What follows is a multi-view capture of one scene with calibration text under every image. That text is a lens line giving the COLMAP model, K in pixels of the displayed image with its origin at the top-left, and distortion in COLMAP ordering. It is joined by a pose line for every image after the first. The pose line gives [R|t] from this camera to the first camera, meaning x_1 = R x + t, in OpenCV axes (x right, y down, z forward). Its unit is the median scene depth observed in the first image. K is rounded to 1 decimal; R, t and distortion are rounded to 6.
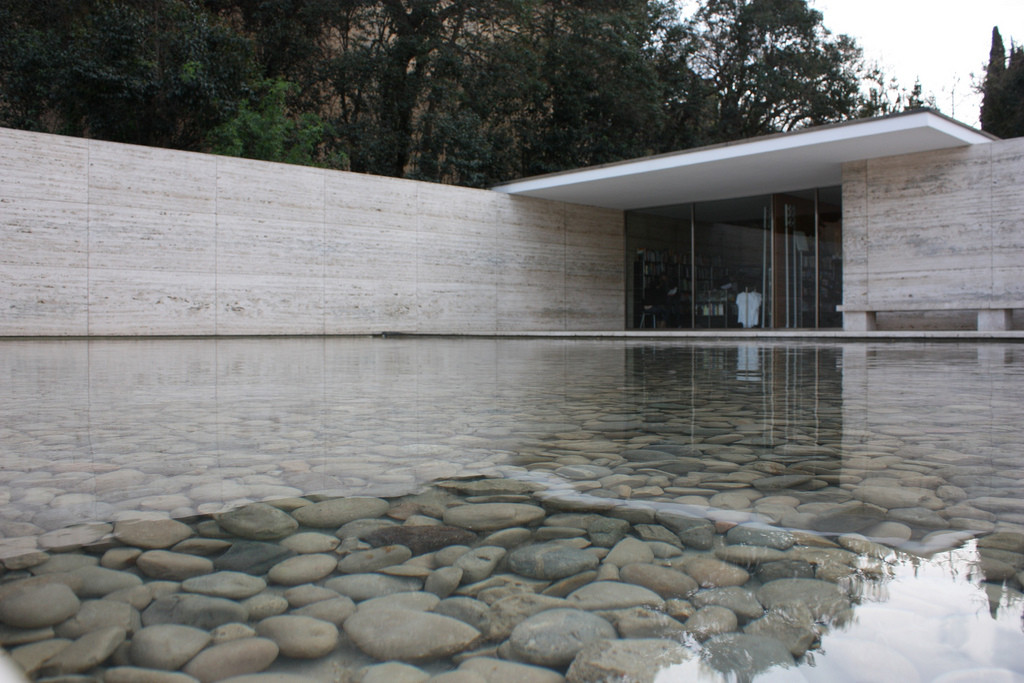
lens RADIAL K [[889.5, 0, 510.6], [0, 889.5, 336.2], [0, 0, 1]] dist [-0.122025, 0.088284]
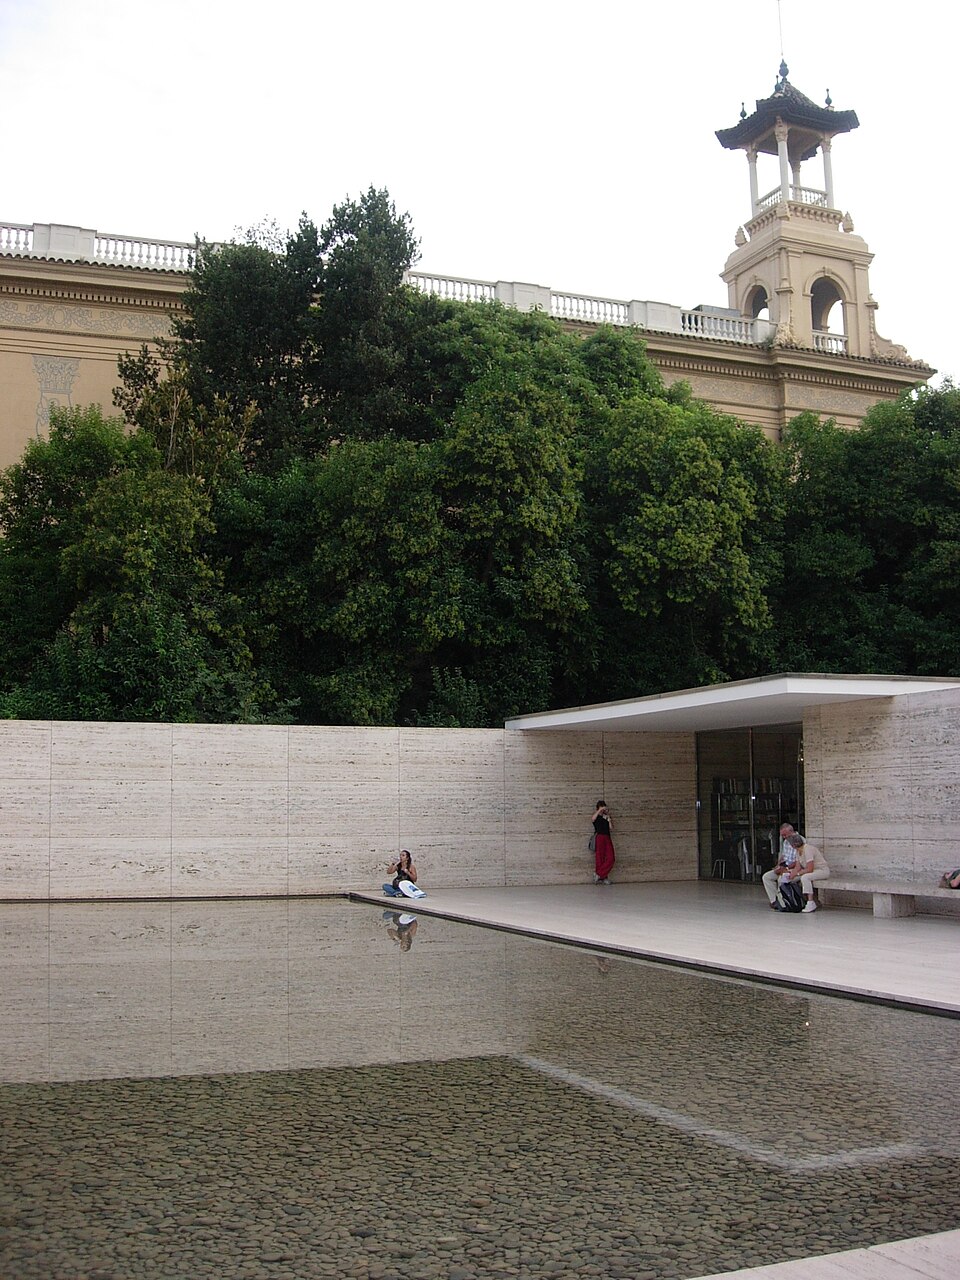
lens RADIAL K [[1386.0, 0, 482.5], [0, 1386.0, 642.1], [0, 0, 1]] dist [-0.172668, 0.000000]
pose [[0.933689, -0.046650, -0.355033, 0.600665], [0.002894, 0.992428, -0.122792, -0.102375], [0.358073, 0.113623, 0.926754, -0.400083]]
